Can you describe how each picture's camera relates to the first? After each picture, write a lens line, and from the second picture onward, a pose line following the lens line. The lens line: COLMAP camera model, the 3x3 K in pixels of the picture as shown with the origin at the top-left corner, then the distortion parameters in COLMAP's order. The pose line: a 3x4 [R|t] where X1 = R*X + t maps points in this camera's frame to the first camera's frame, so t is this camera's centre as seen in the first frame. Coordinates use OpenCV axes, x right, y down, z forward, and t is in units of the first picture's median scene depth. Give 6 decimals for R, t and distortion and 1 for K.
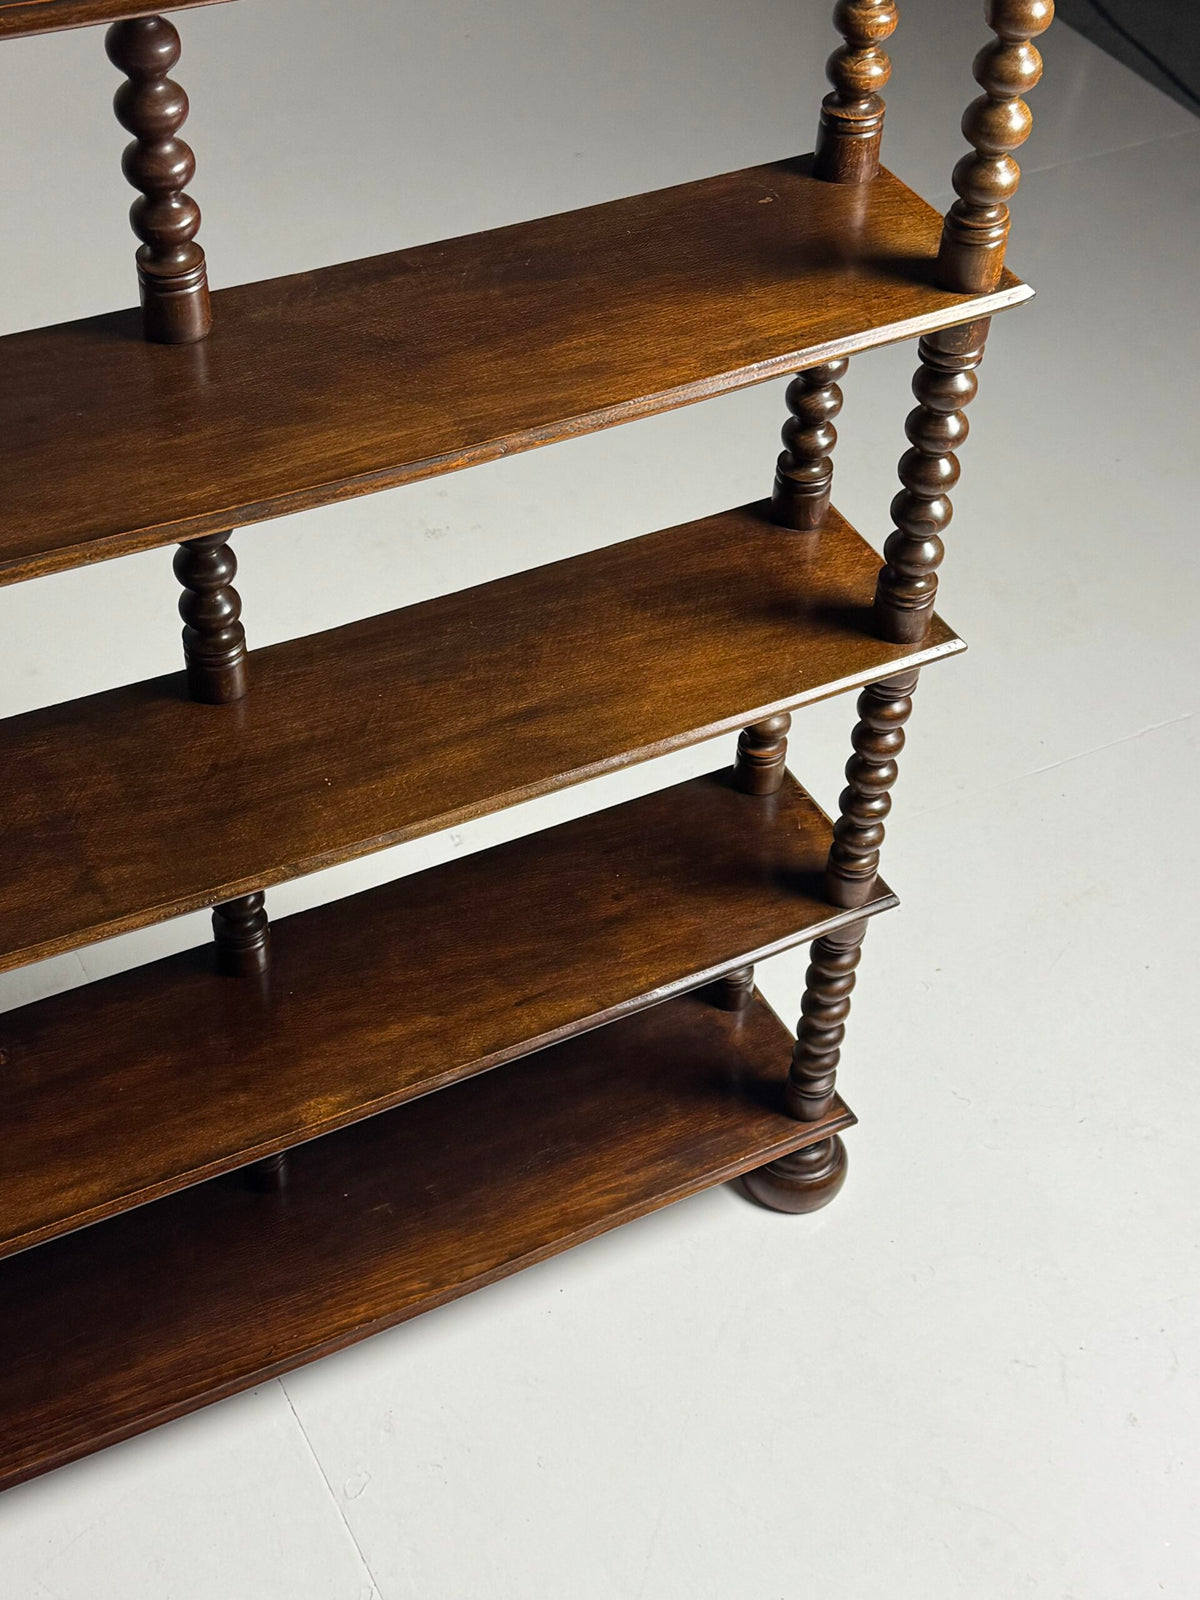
lens RADIAL K [[2124.9, 0, 616.6], [0, 2124.9, 799.2], [0, 0, 1]] dist [0.121812, 0.034326]
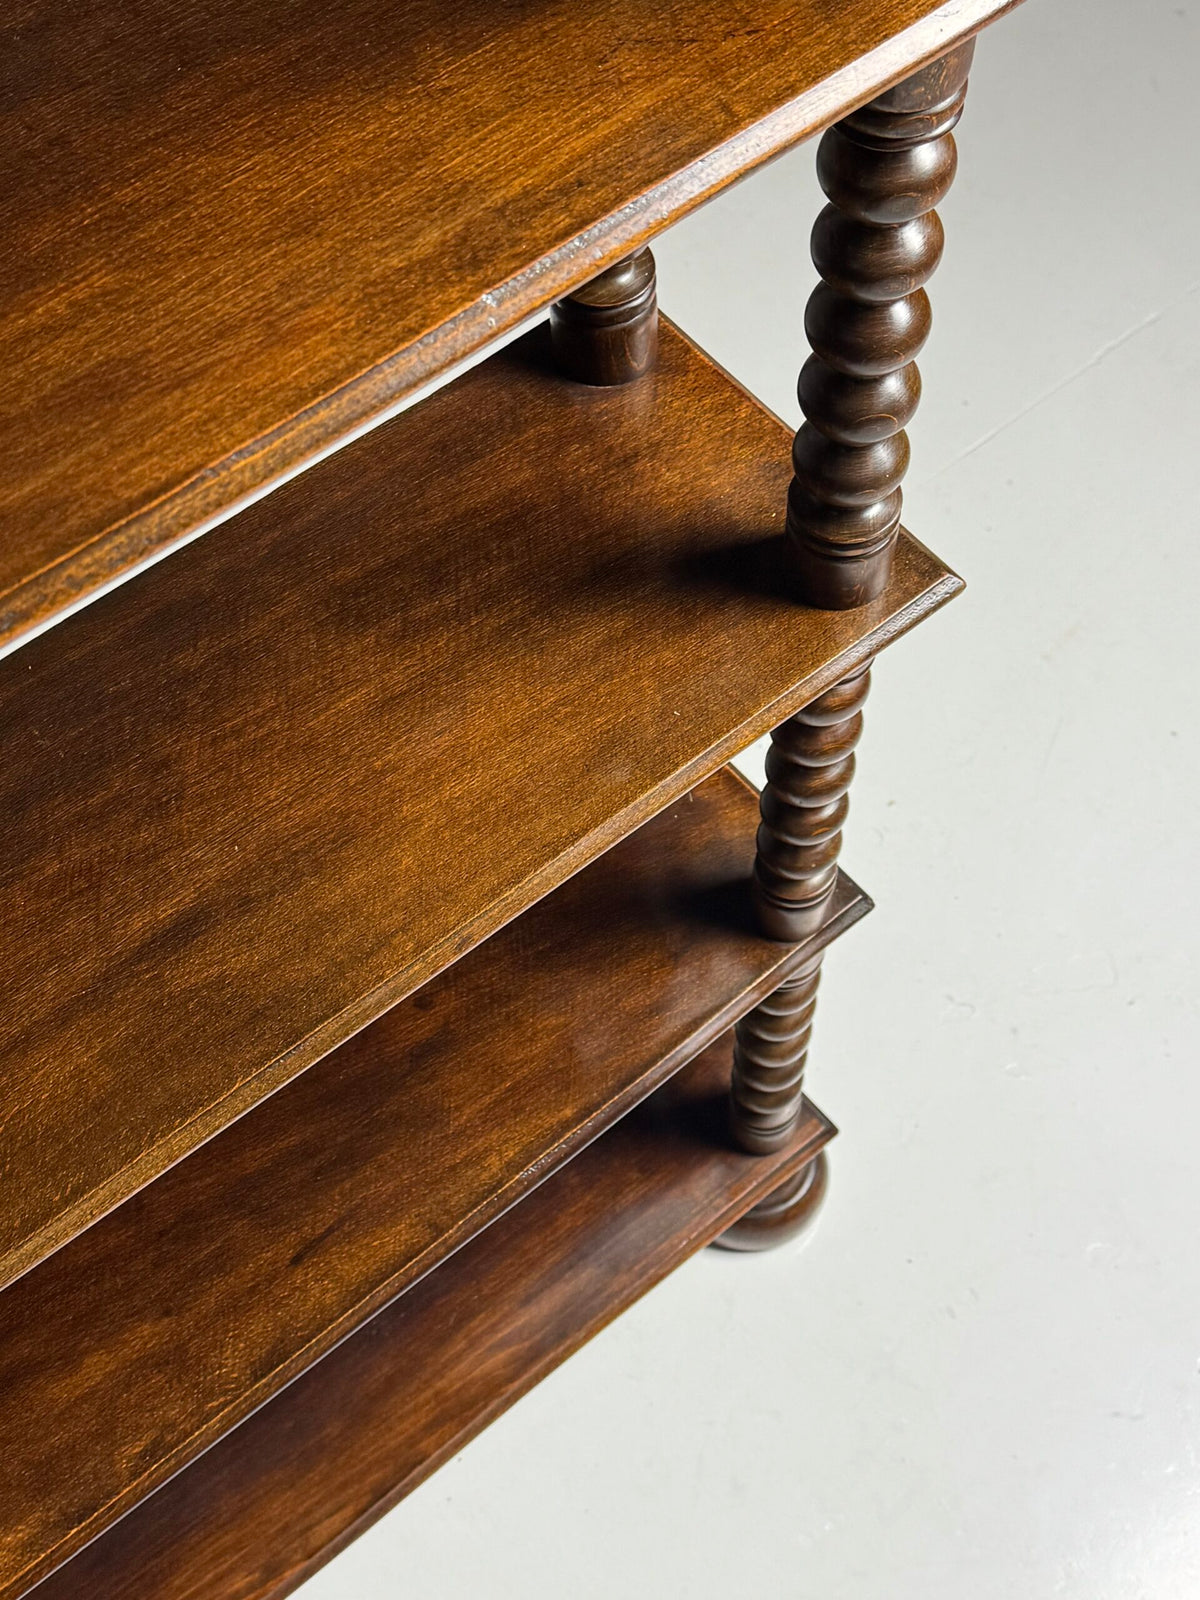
lens RADIAL K [[2158.6, 0, 632.6], [0, 2158.6, 801.3], [0, 0, 1]] dist [0.164426, -0.268961]
pose [[0.977296, -0.204384, 0.055852, 0.041376], [0.183376, 0.947964, 0.260266, -0.182226], [-0.106139, -0.244115, 0.963920, 0.478737]]
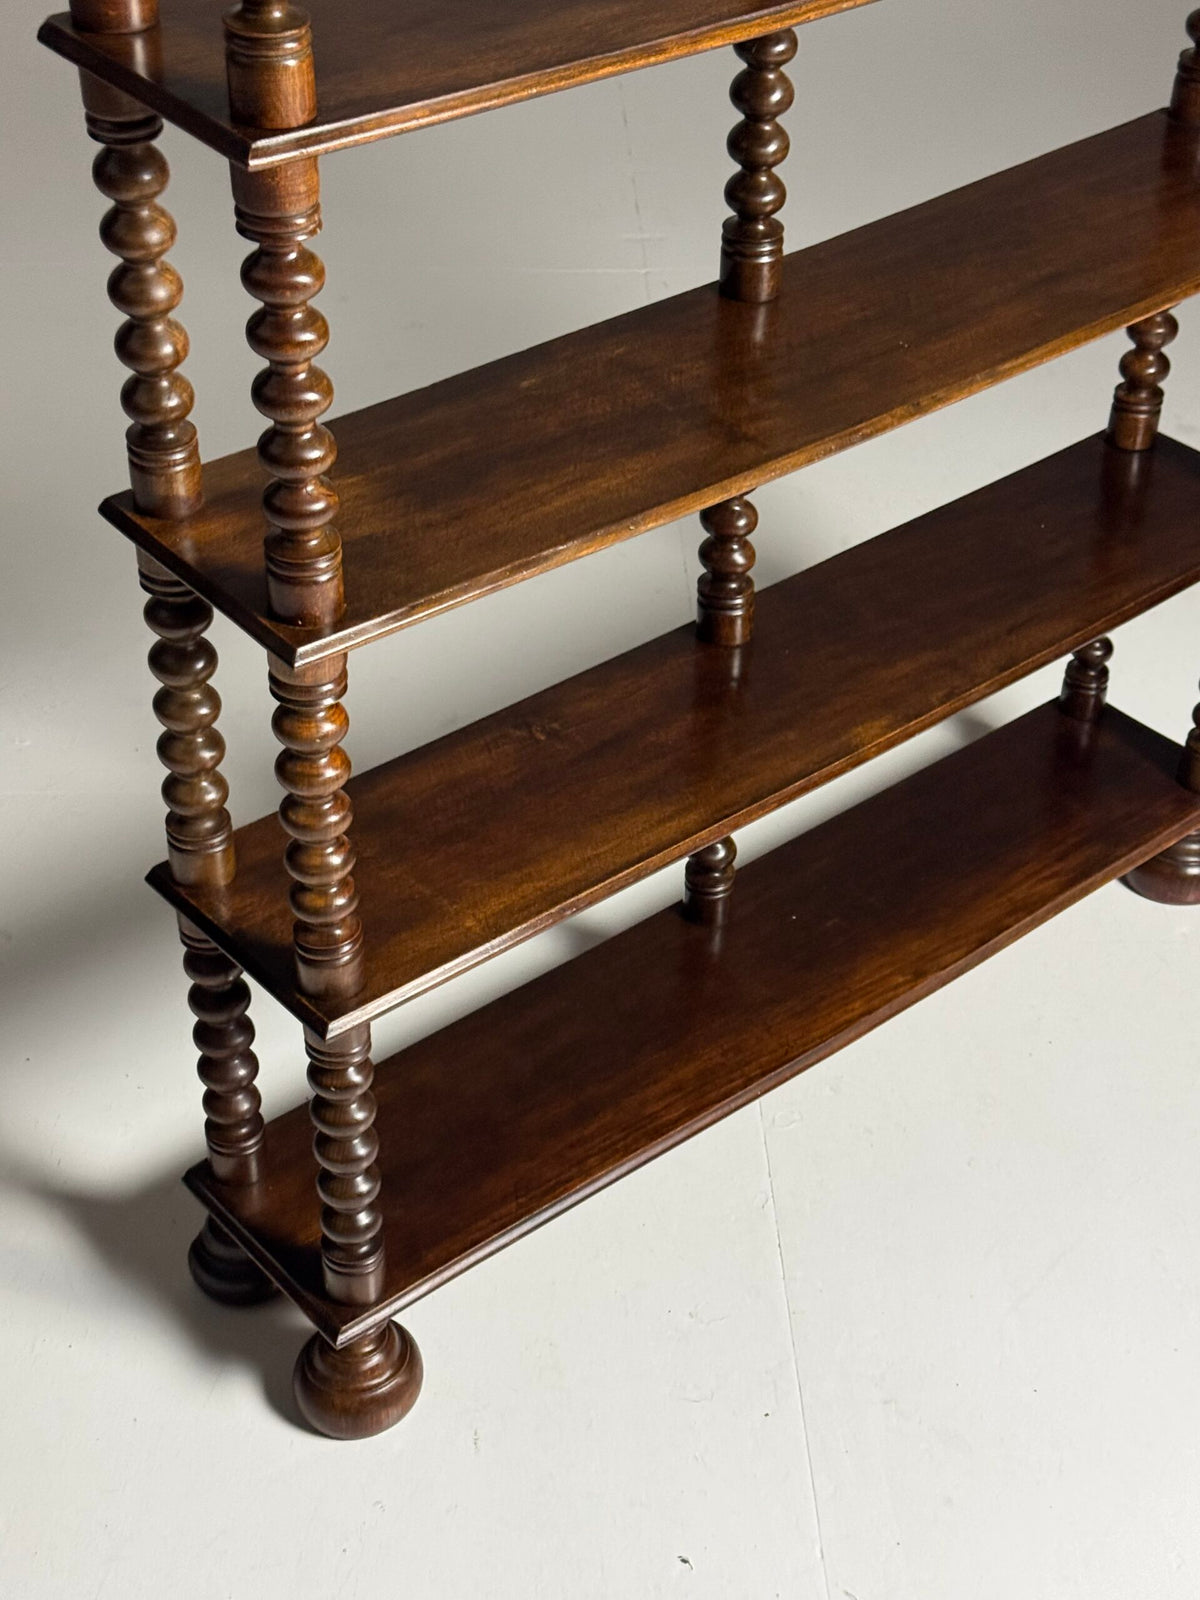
lens RADIAL K [[2371.6, 0, 623.6], [0, 2371.6, 802.9], [0, 0, 1]] dist [0.132324, -0.052246]
pose [[0.978314, -0.149079, 0.143799, -0.432257], [0.161722, 0.983540, -0.080597, 0.258418], [-0.129417, 0.102105, 0.986319, -0.069314]]
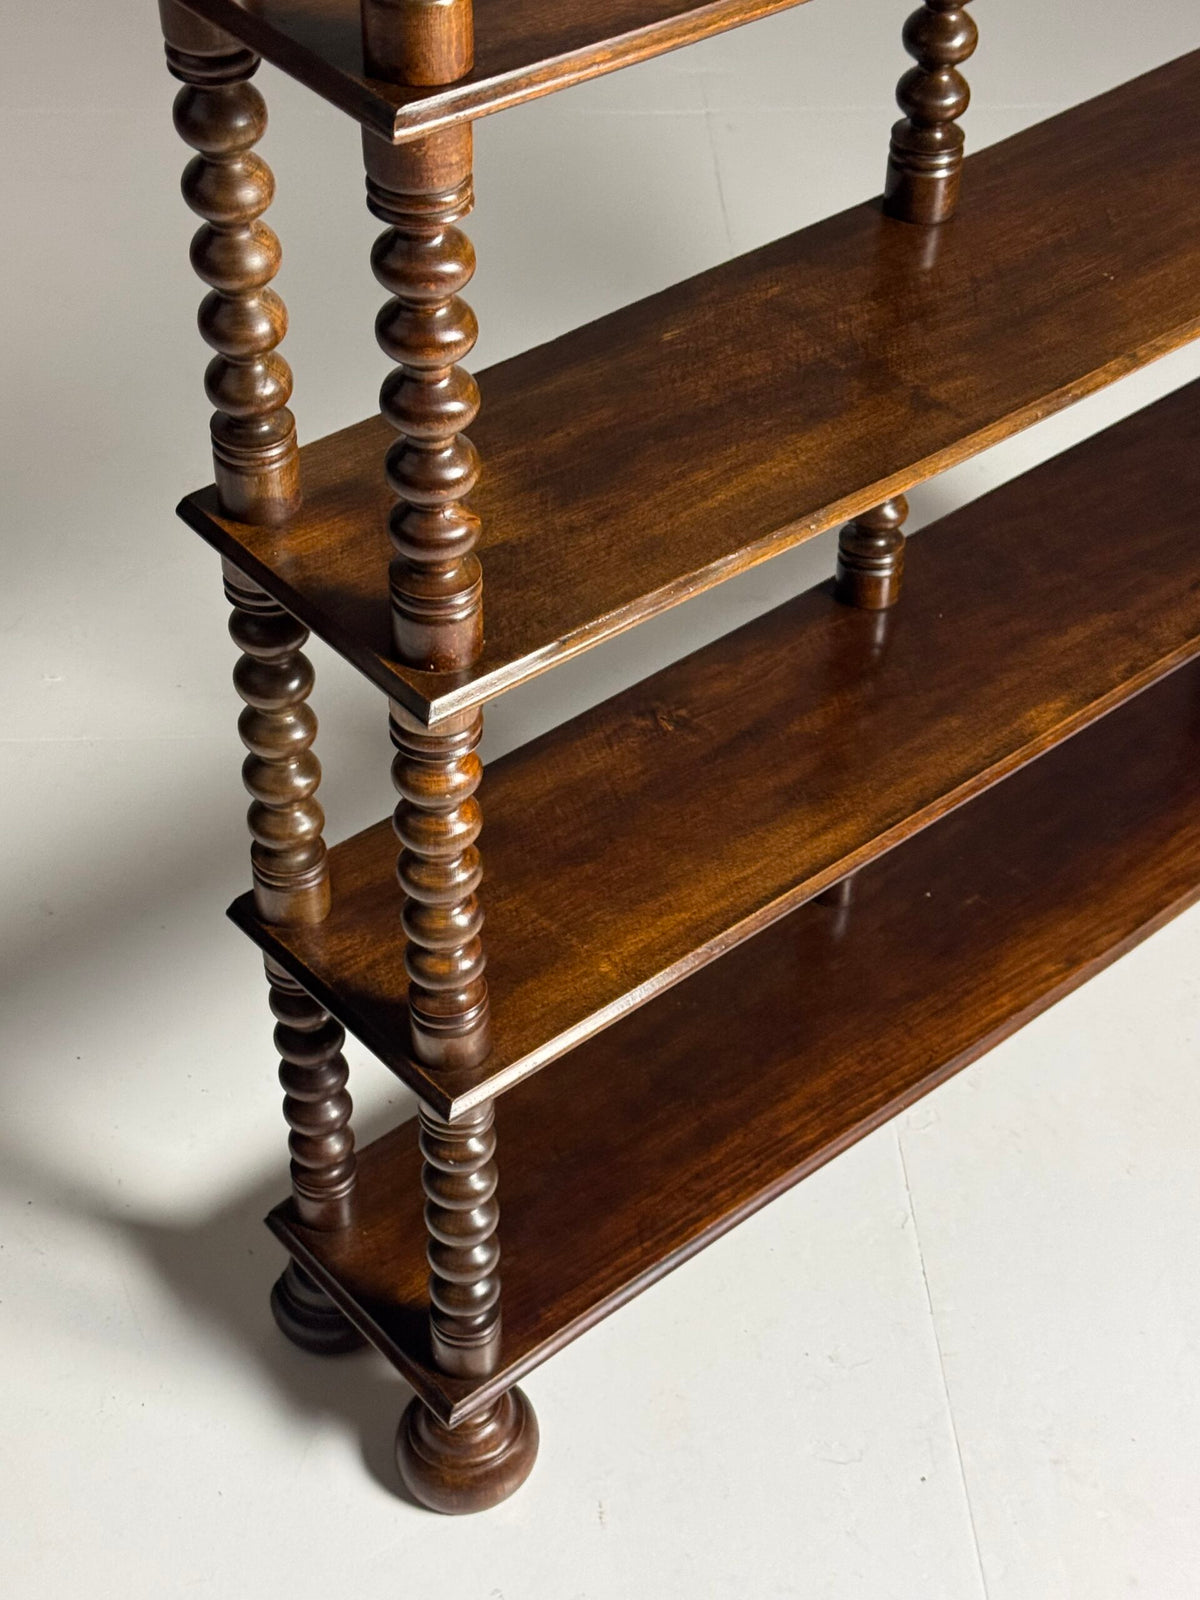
lens RADIAL K [[2371.6, 0, 623.6], [0, 2371.6, 802.9], [0, 0, 1]] dist [0.132324, -0.052246]
pose [[0.976096, -0.168549, 0.137215, -0.462091], [0.169279, 0.985547, 0.006410, 0.150597], [-0.136312, 0.016971, 0.990521, 0.076746]]
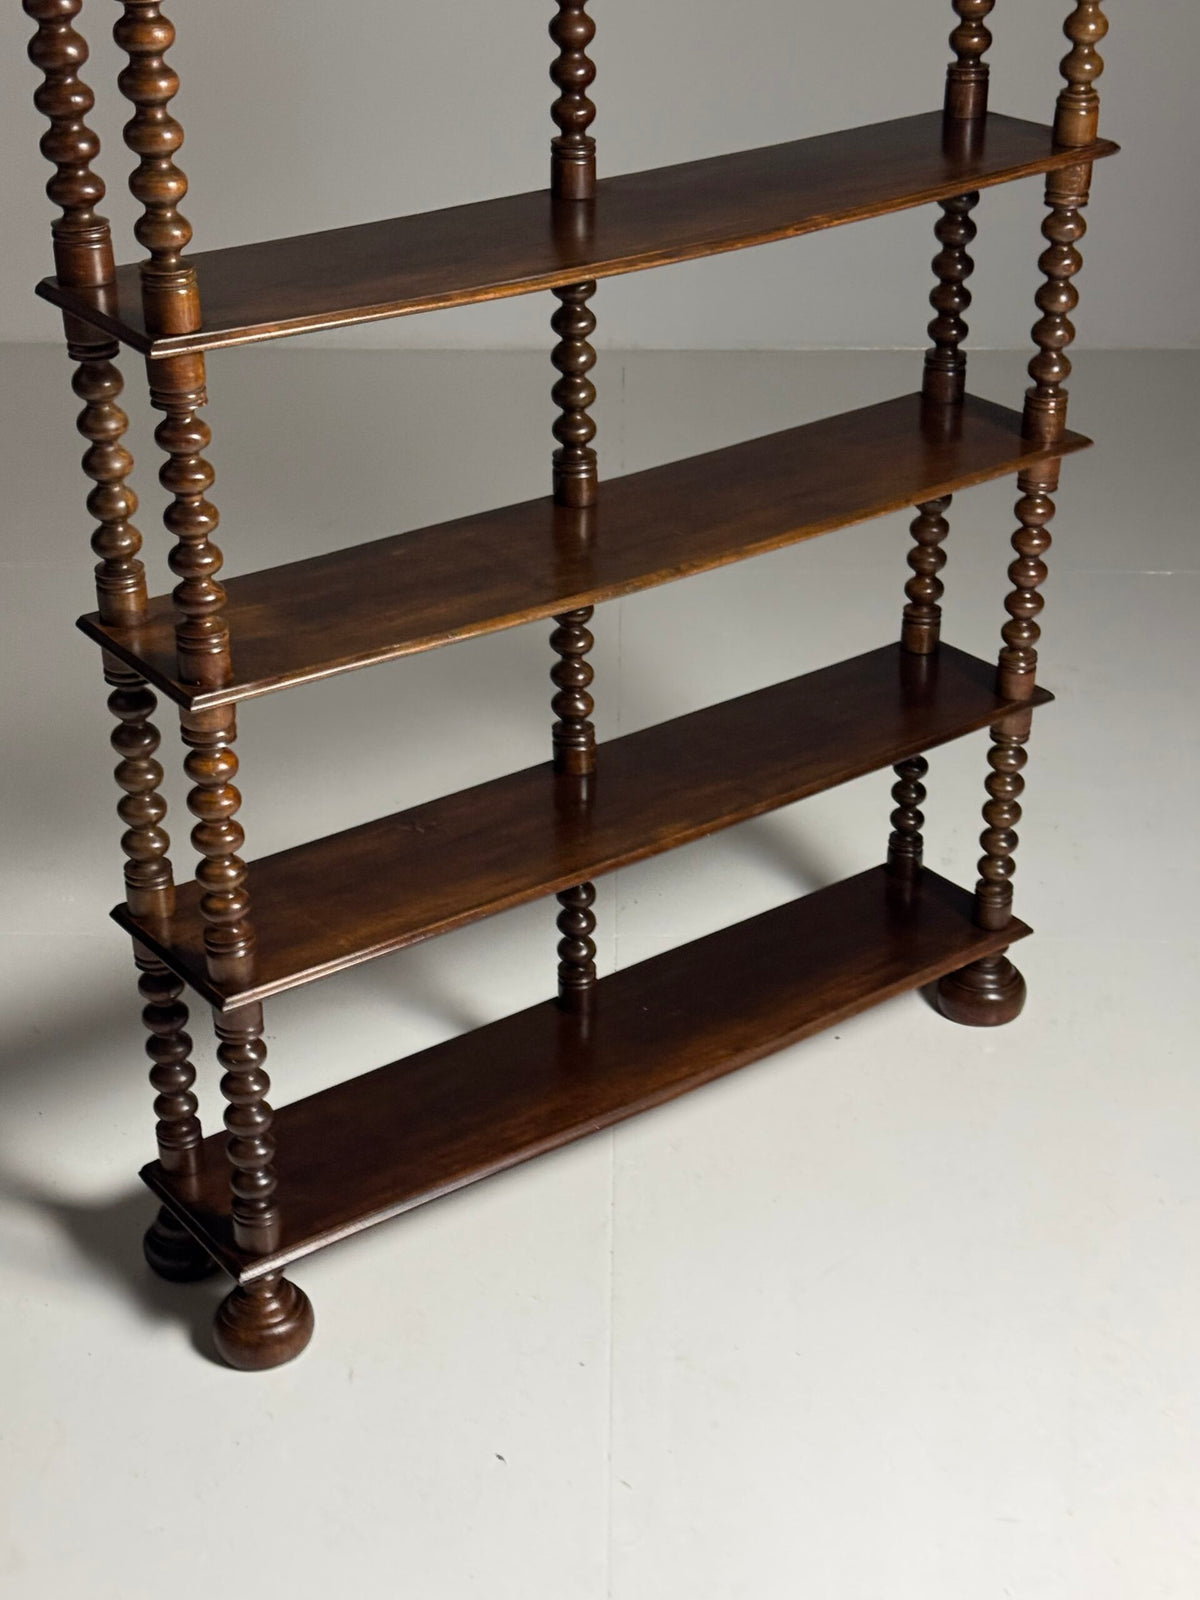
lens RADIAL K [[2306.7, 0, 600.0], [0, 2306.7, 800.0], [0, 0, 1]] dist [0.135523, -0.010004]
pose [[0.988440, -0.115085, 0.098700, -0.332491], [0.136993, 0.956862, -0.256217, 0.501948], [-0.064956, 0.266777, 0.961567, -0.365777]]
